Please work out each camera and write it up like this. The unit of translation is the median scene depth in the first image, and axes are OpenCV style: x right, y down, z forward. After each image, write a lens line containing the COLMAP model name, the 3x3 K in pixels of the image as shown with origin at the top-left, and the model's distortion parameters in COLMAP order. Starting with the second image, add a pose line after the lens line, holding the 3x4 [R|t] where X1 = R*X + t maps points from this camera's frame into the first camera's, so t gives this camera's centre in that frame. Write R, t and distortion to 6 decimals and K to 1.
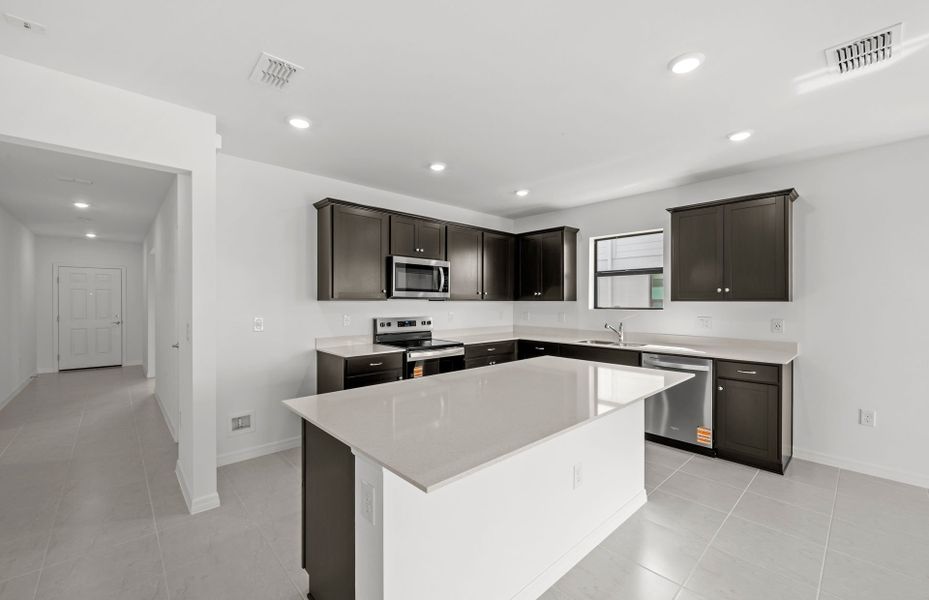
lens RADIAL K [[372.7, 0, 464.5], [0, 372.7, 300.0], [0, 0, 1]] dist [0.000488, -0.000083]
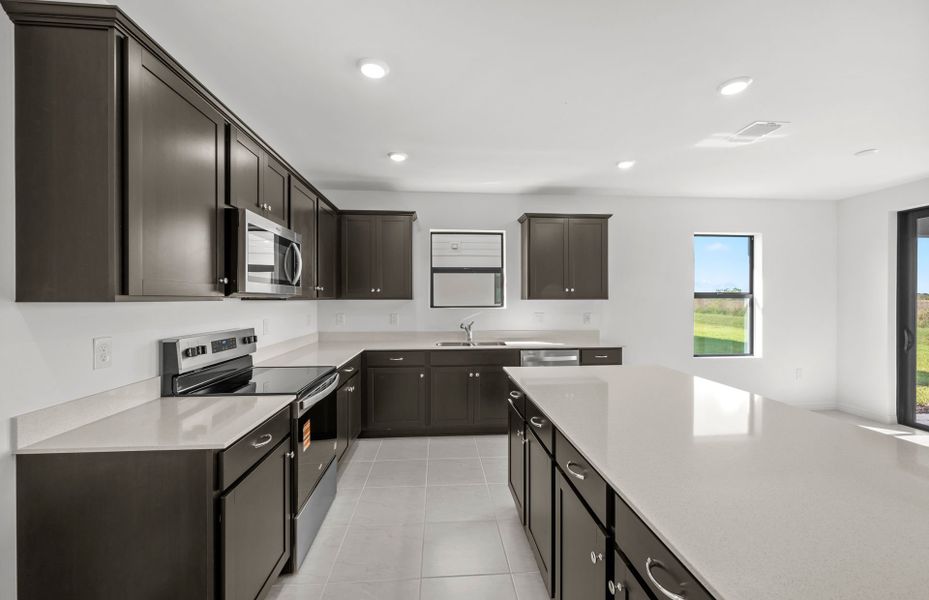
lens RADIAL K [[372.7, 0, 464.5], [0, 372.7, 300.0], [0, 0, 1]] dist [0.000488, -0.000083]
pose [[0.624722, -0.006728, 0.780819, -0.349534], [-0.000991, 0.999955, 0.009409, -0.004647], [-0.780847, -0.006651, 0.624687, 0.414041]]
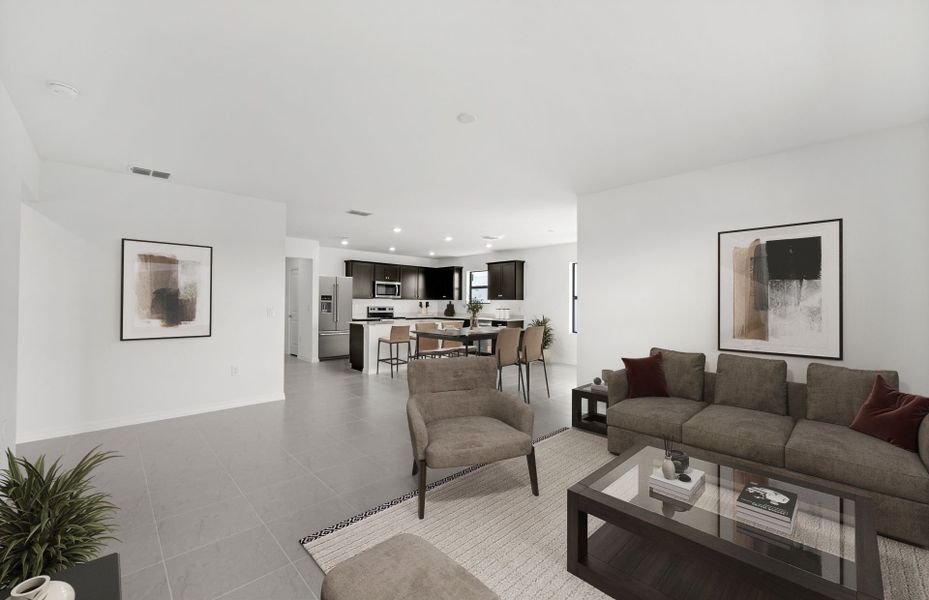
lens RADIAL K [[372.7, 0, 464.5], [0, 372.7, 300.0], [0, 0, 1]] dist [0.000488, -0.000083]
pose [[0.999921, 0.006088, 0.011023, 0.330507], [-0.005994, 0.999945, -0.008595, 0.023369], [-0.011075, 0.008528, 0.999902, -1.315464]]
